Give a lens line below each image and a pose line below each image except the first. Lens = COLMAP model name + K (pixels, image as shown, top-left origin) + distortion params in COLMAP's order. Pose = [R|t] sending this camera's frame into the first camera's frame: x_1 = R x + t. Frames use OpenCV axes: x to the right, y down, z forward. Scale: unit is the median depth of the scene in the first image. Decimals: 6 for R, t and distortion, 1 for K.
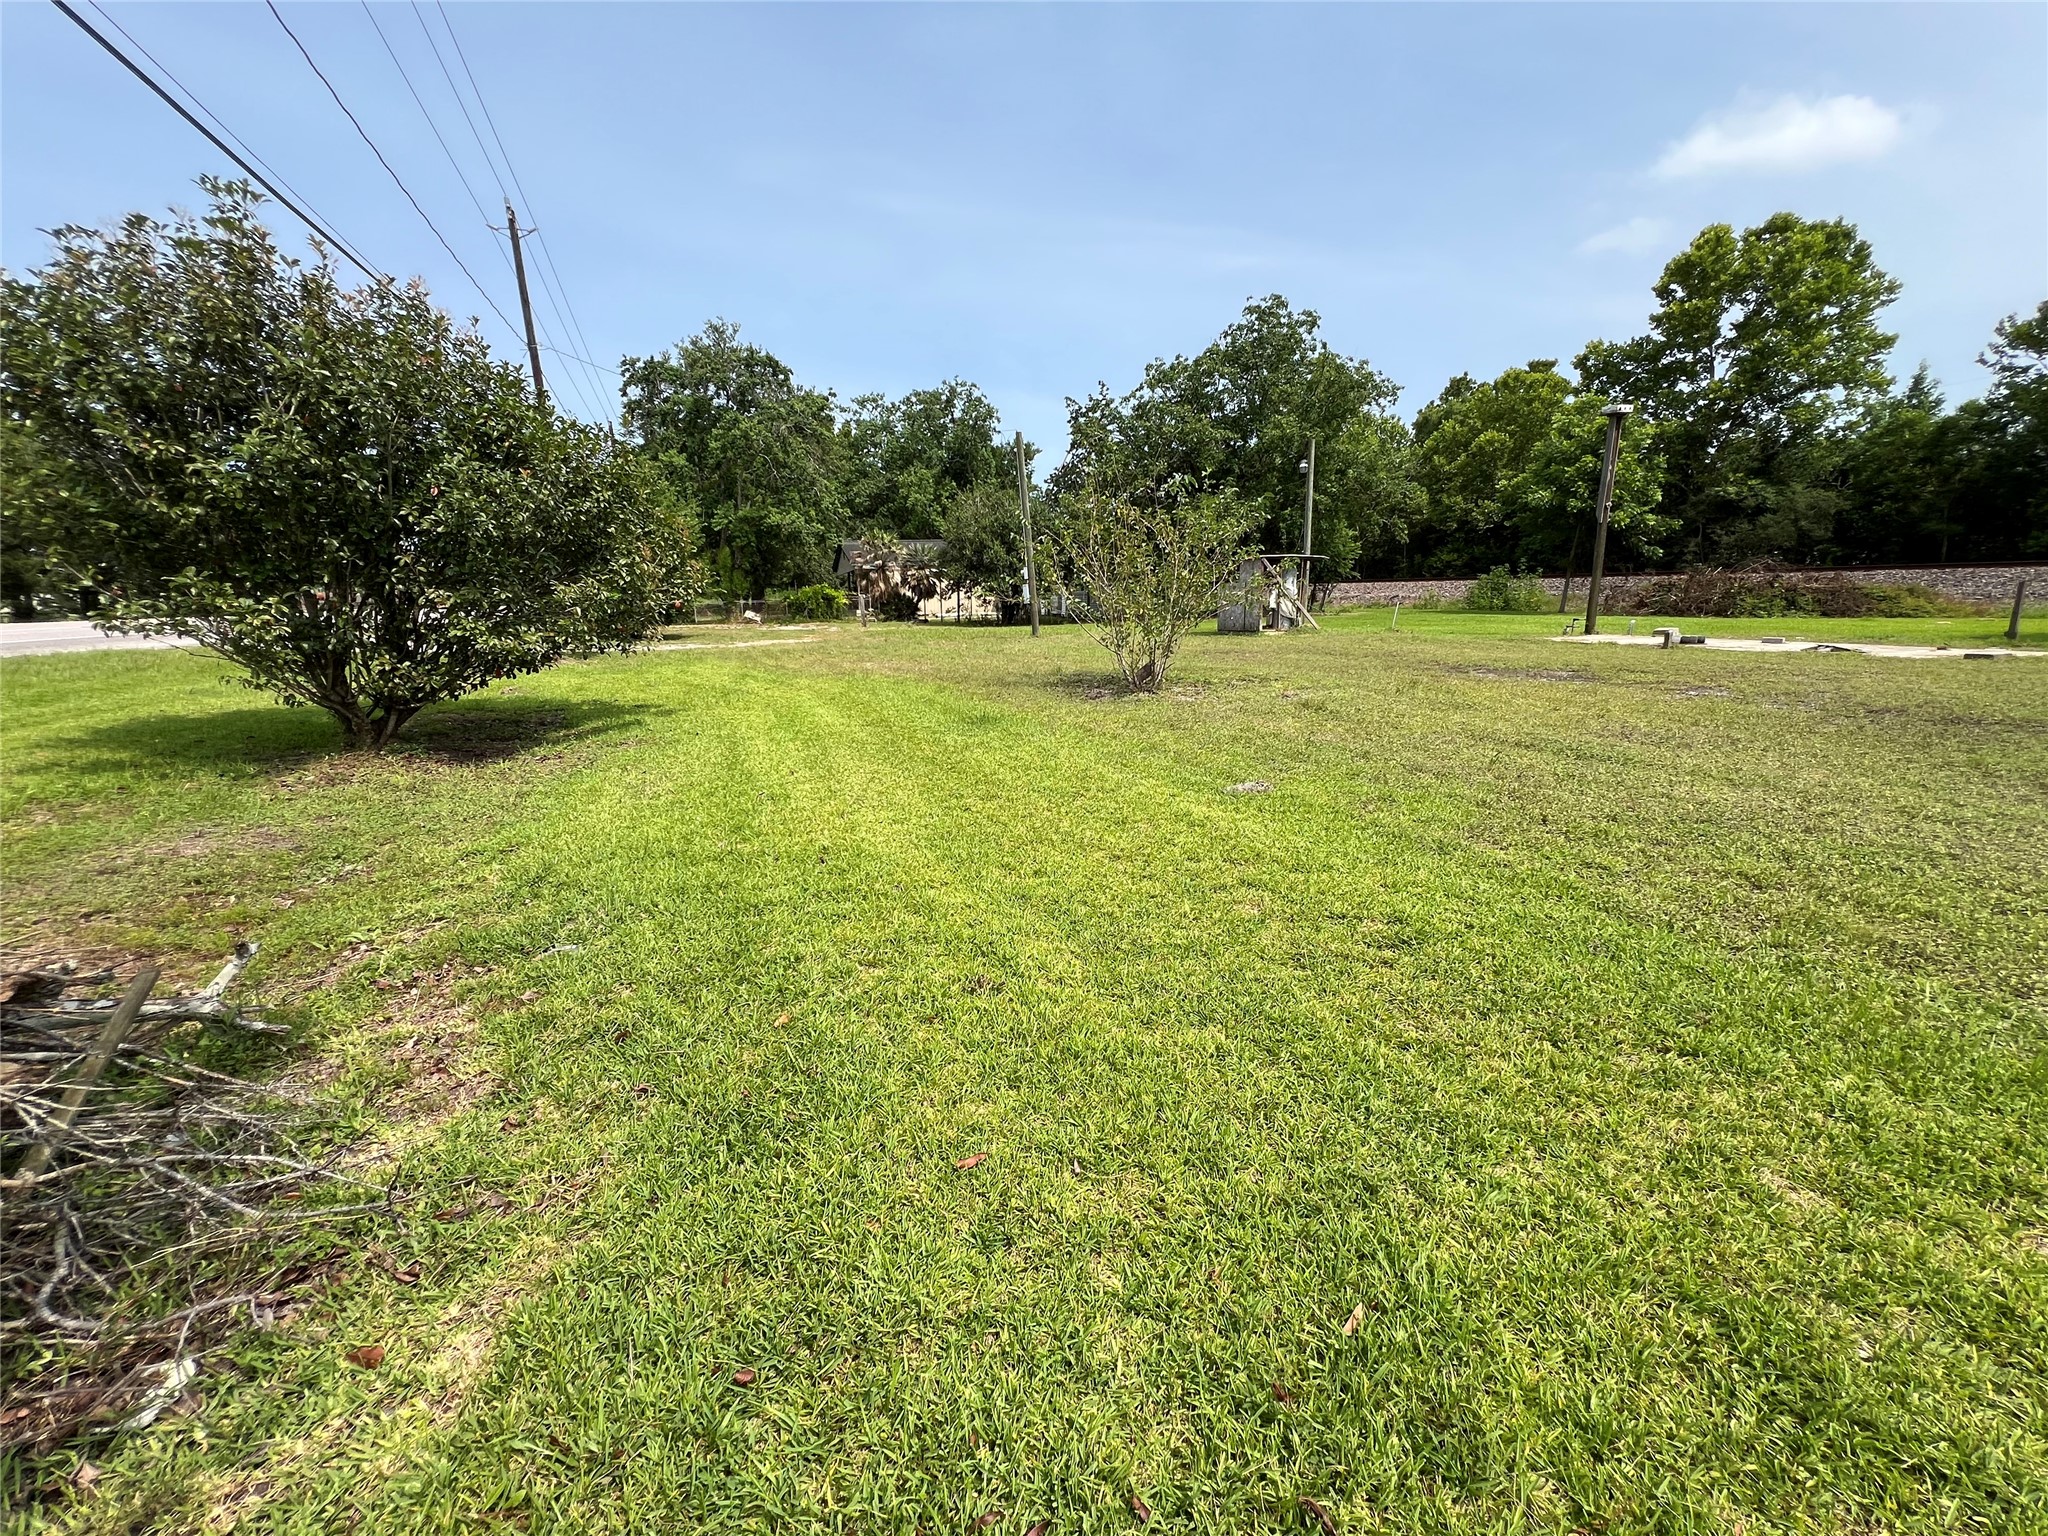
lens RADIAL K [[826.3, 0, 1022.6], [0, 826.3, 771.9], [0, 0, 1]] dist [0.000278, 0.000214]
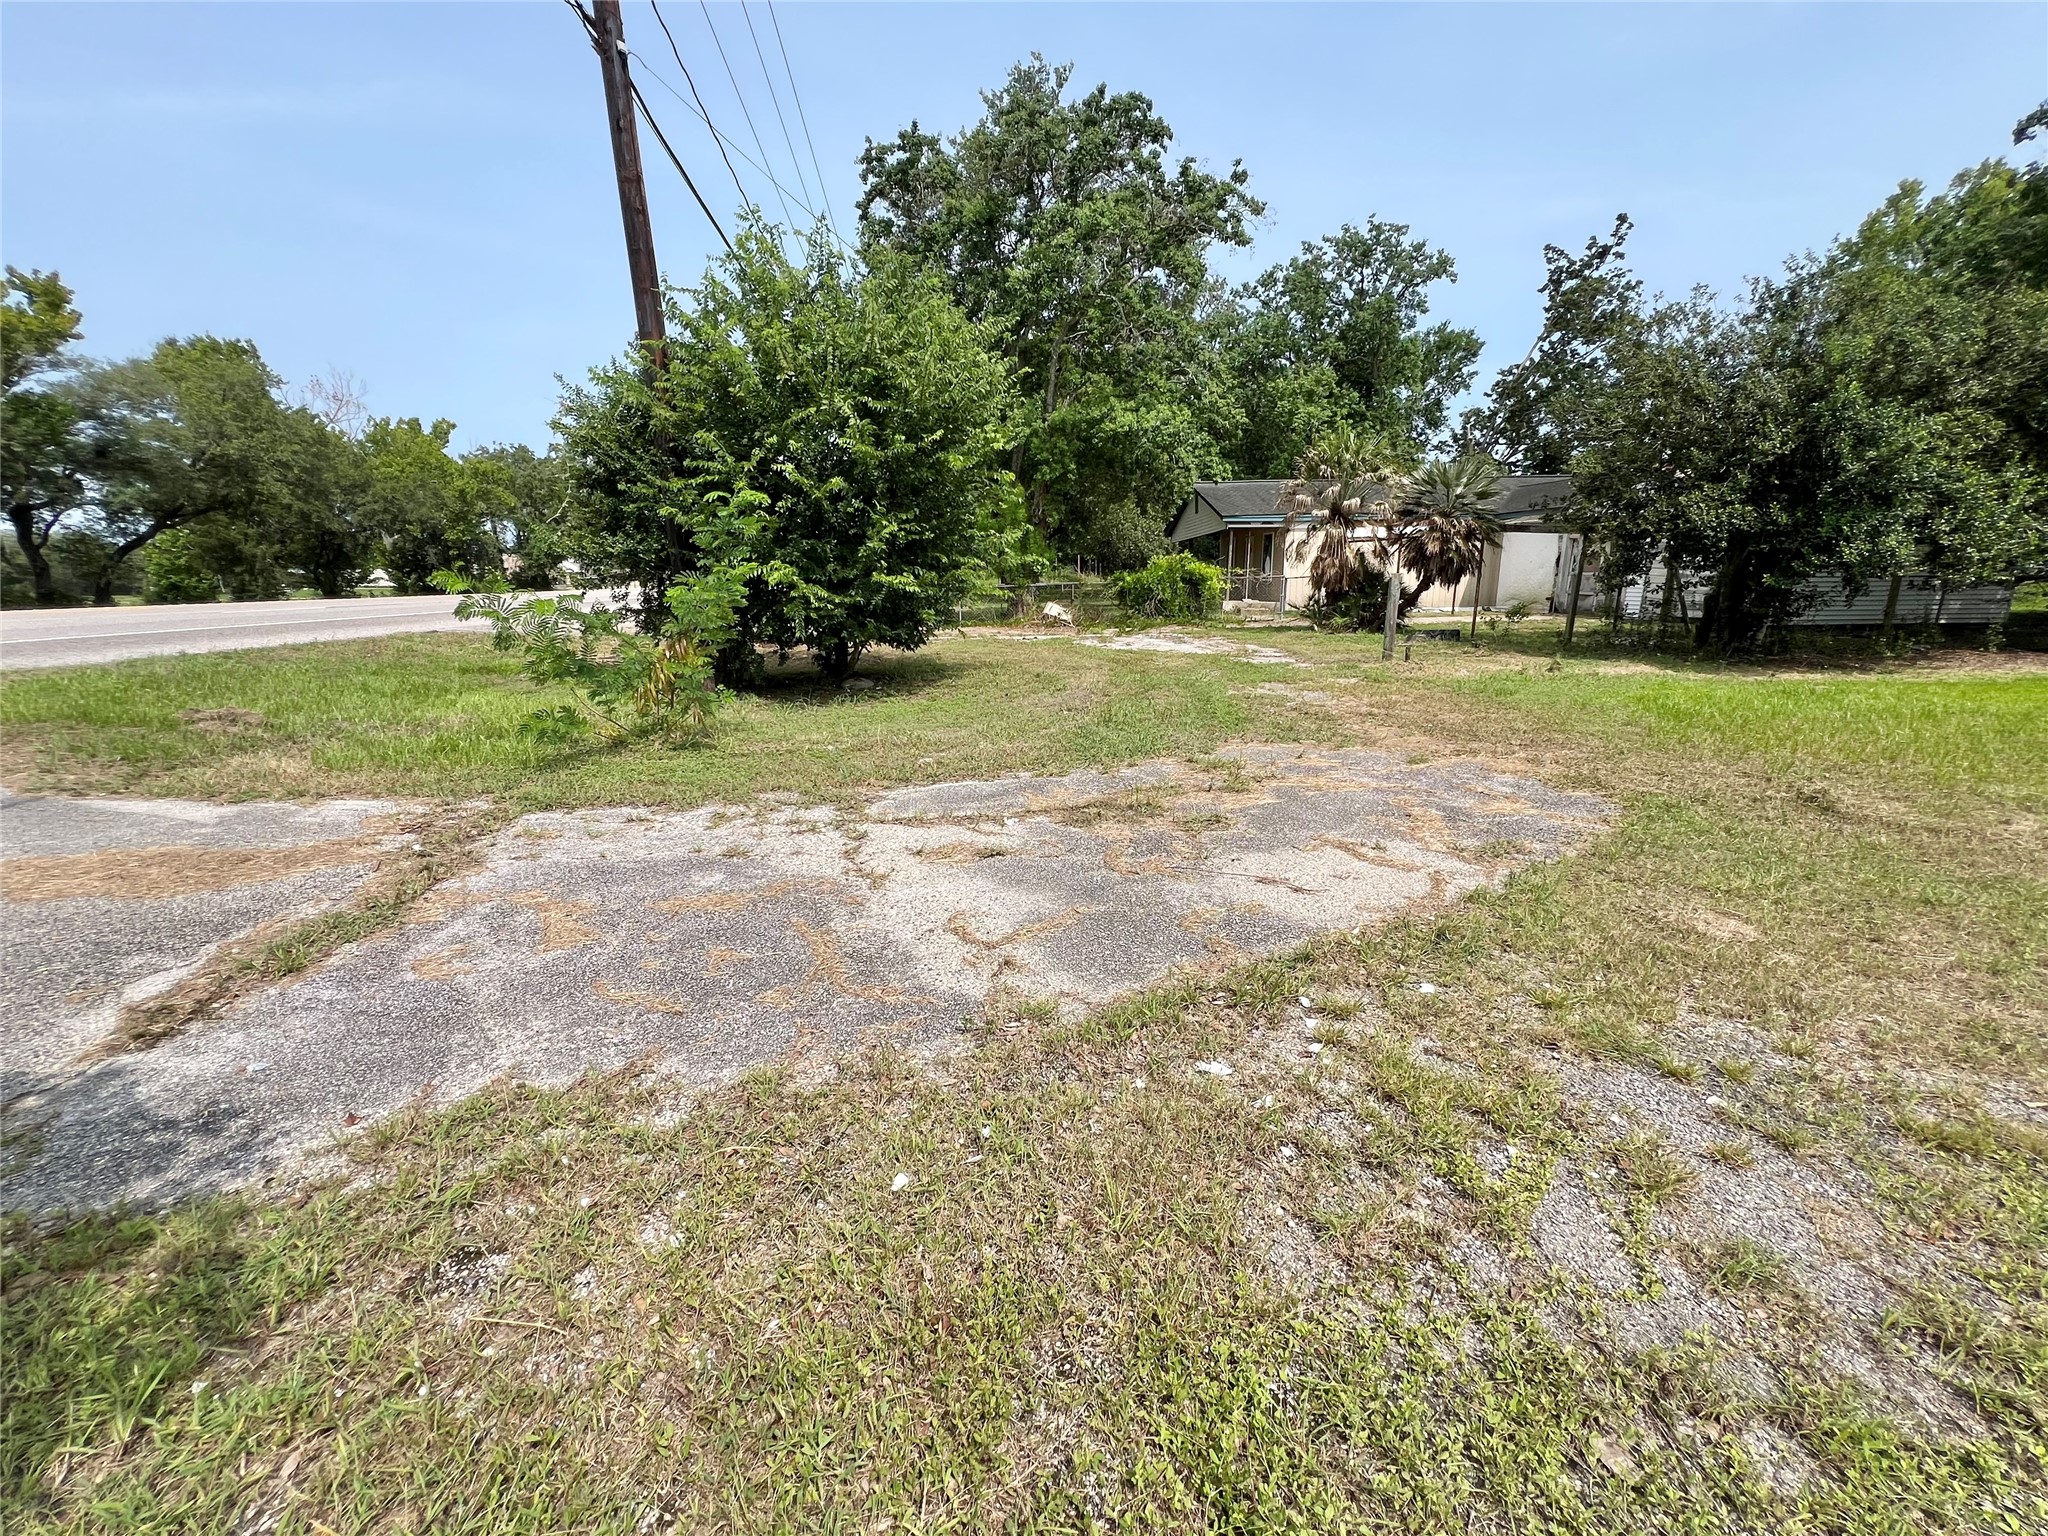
lens RADIAL K [[826.3, 0, 1009.8], [0, 826.3, 765.5], [0, 0, 1]] dist [0.000278, 0.000214]
pose [[0.957719, 0.067376, -0.279704, -0.204735], [-0.062255, 0.997691, 0.027165, -0.104275], [0.280888, -0.008603, 0.959702, 0.483282]]
